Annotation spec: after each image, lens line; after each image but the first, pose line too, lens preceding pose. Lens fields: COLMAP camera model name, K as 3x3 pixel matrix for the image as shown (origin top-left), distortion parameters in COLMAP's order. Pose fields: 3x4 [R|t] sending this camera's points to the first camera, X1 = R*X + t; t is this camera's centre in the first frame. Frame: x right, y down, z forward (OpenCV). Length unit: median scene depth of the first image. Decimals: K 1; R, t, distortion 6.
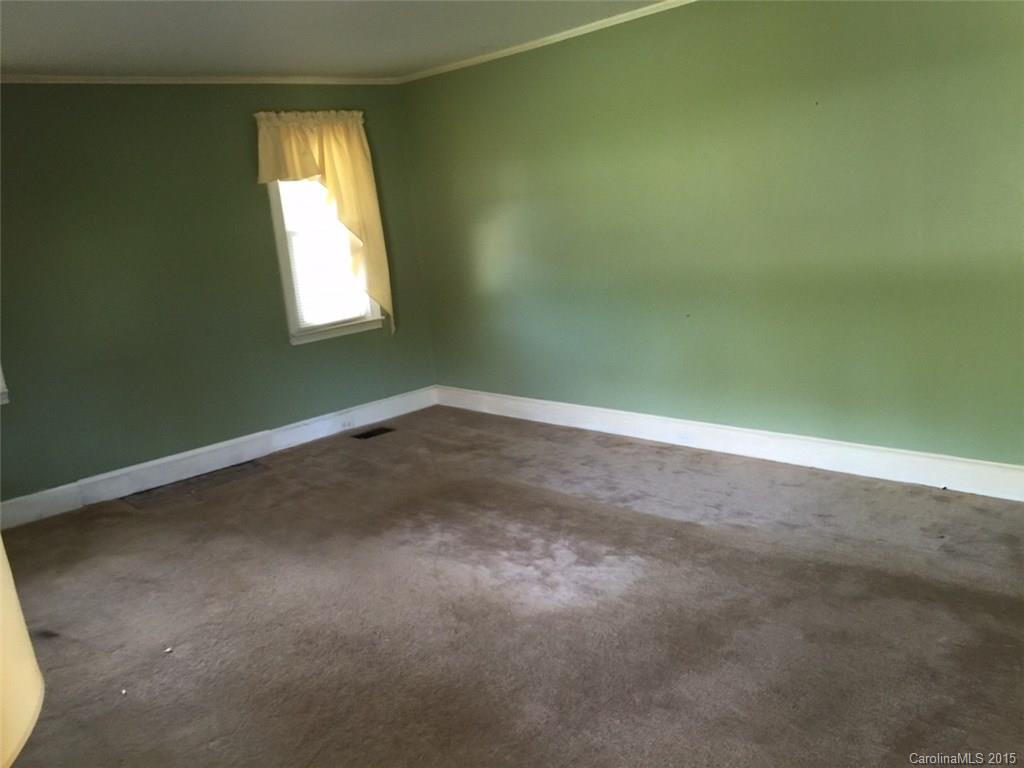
lens RADIAL K [[857.4, 0, 512.0], [0, 857.4, 384.0], [0, 0, 1]] dist [0.086543, -0.131878]
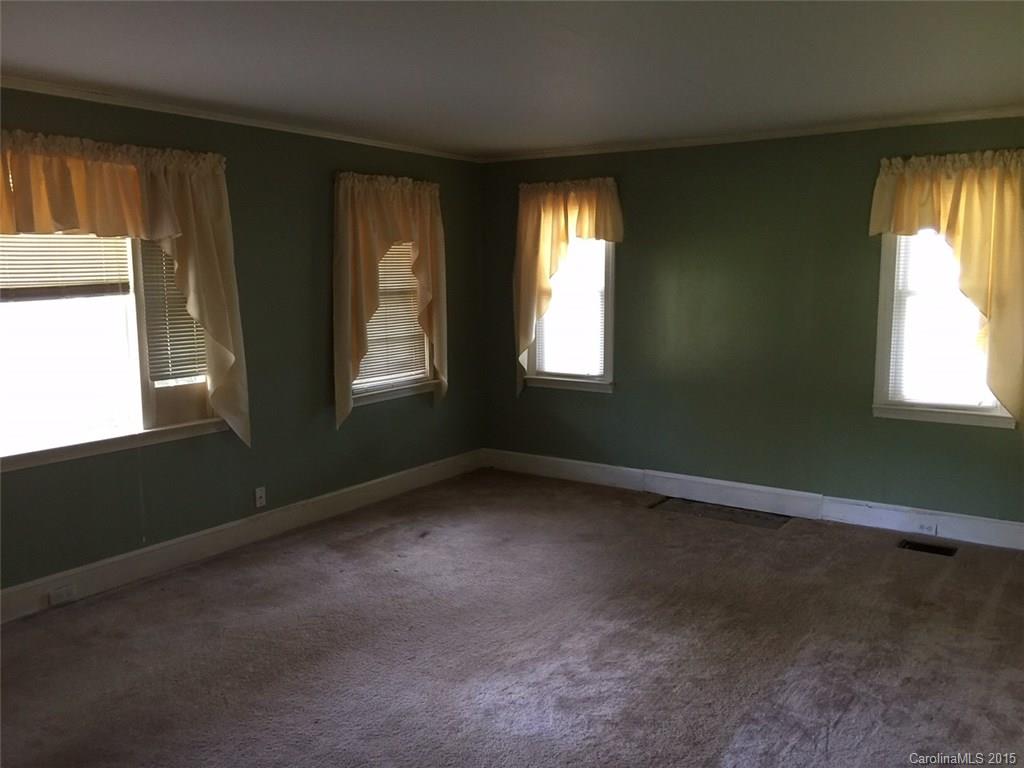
lens RADIAL K [[857.4, 0, 512.0], [0, 857.4, 384.0], [0, 0, 1]] dist [0.086543, -0.131878]
pose [[0.277761, 0.228258, -0.933138, 0.493690], [-0.241989, 0.956663, 0.161981, -0.138416], [0.929672, 0.180817, 0.320959, 0.382947]]
